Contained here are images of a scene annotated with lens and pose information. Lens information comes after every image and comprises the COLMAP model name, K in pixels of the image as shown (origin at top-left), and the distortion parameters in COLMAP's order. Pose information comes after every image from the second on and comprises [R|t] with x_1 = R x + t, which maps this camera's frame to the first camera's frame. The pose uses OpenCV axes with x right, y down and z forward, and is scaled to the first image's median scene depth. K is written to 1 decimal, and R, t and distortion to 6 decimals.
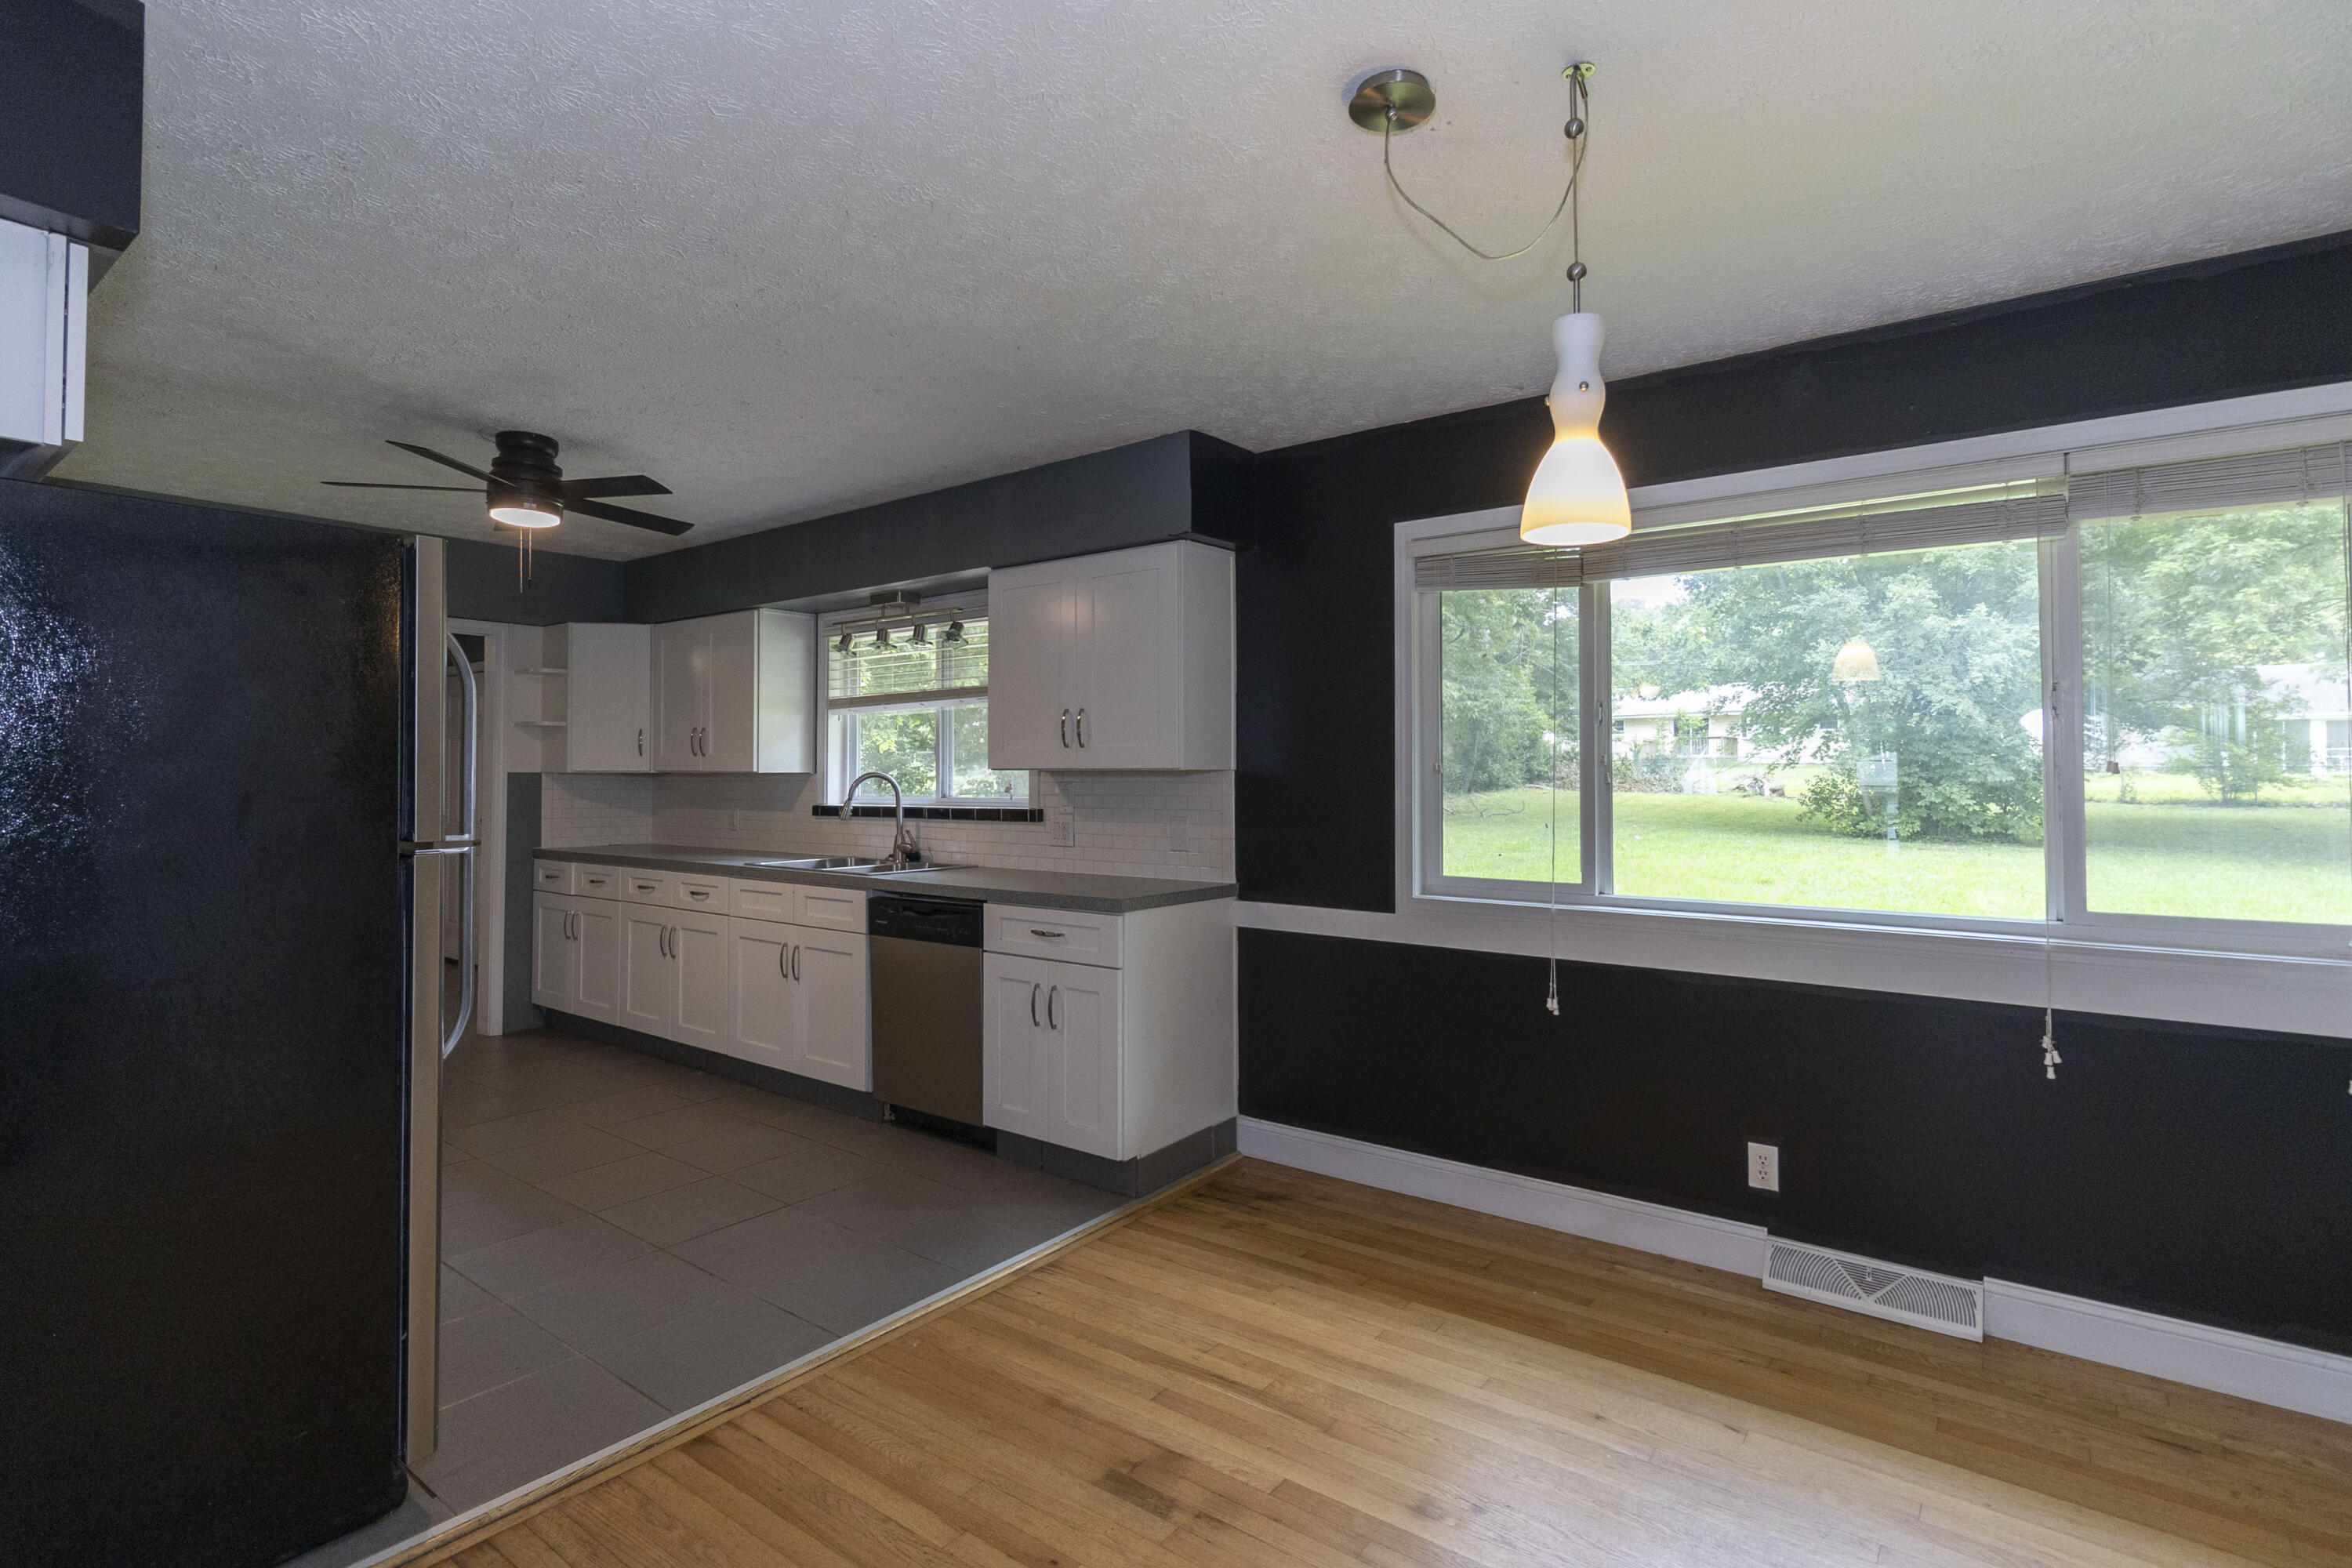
lens RADIAL K [[1097.4, 0, 1159.5], [0, 1097.4, 779.8], [0, 0, 1]] dist [-0.004130, -0.000276]
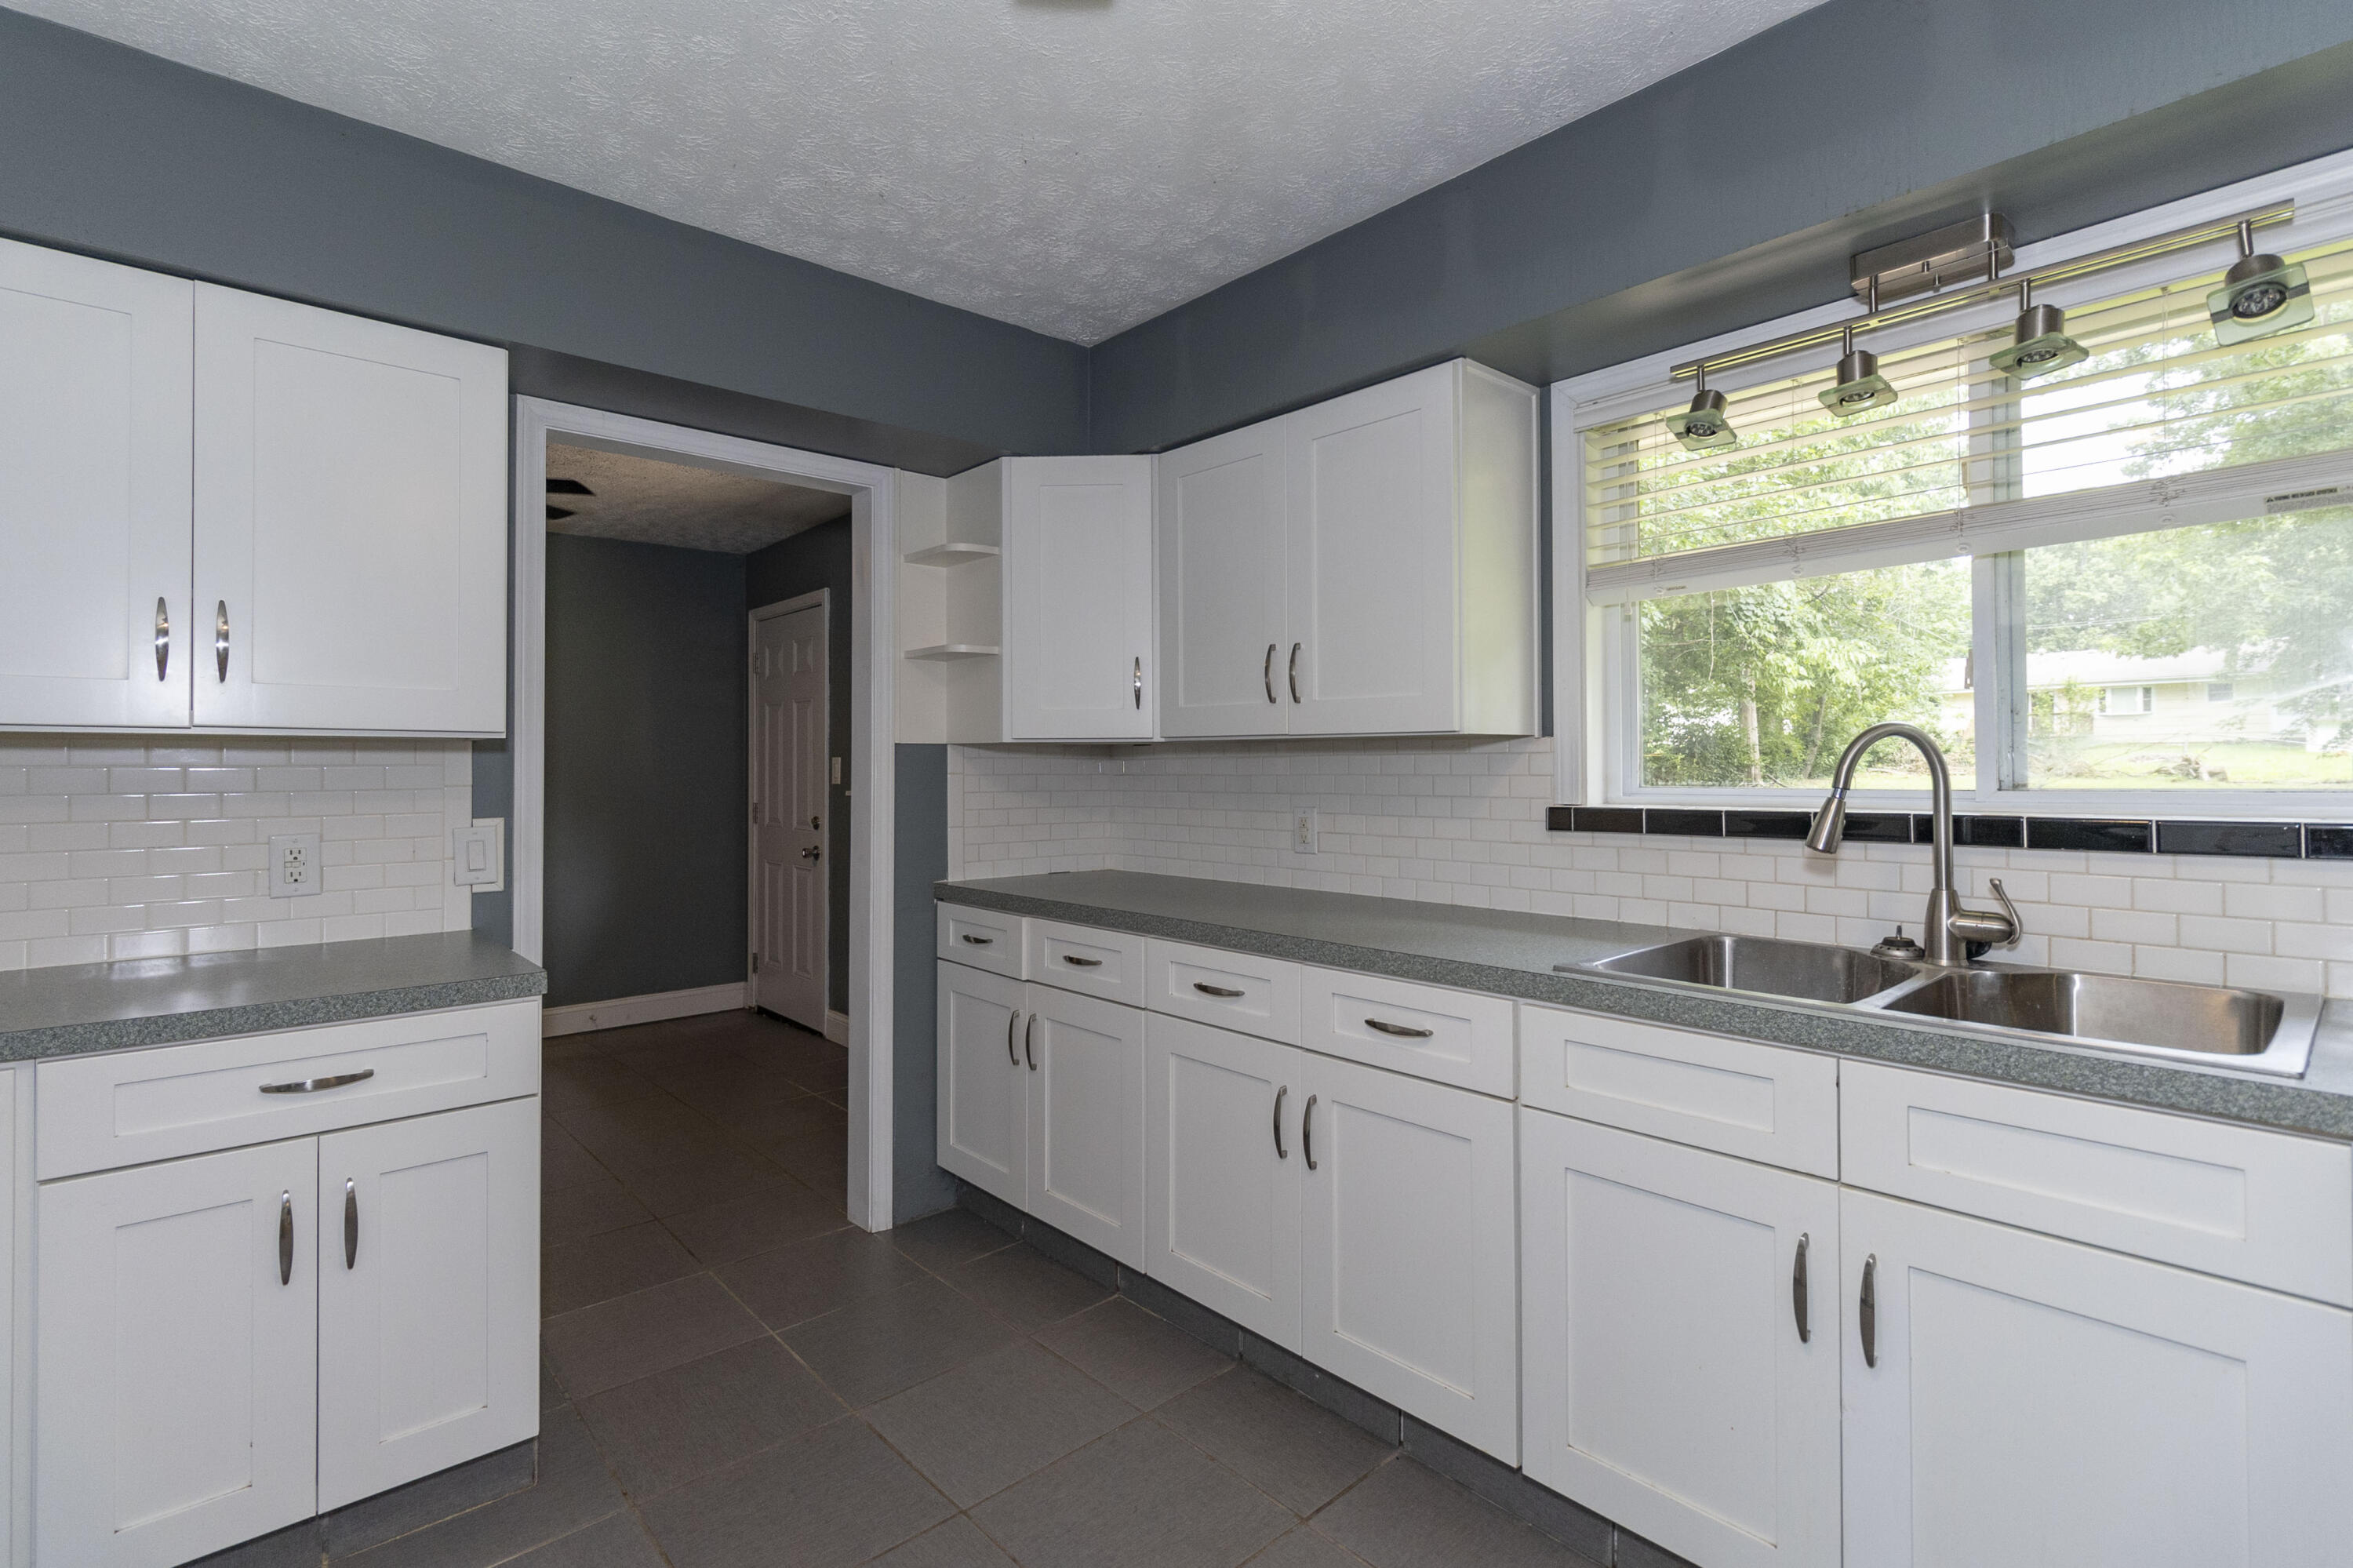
lens RADIAL K [[1098.0, 0, 1189.3], [0, 1098.0, 776.4], [0, 0, 1]] dist [-0.004130, -0.000276]
pose [[0.983185, -0.004171, -0.182565, -0.366278], [0.005736, 0.999951, 0.008041, 0.006405], [0.182522, -0.008953, 0.983161, 0.511675]]
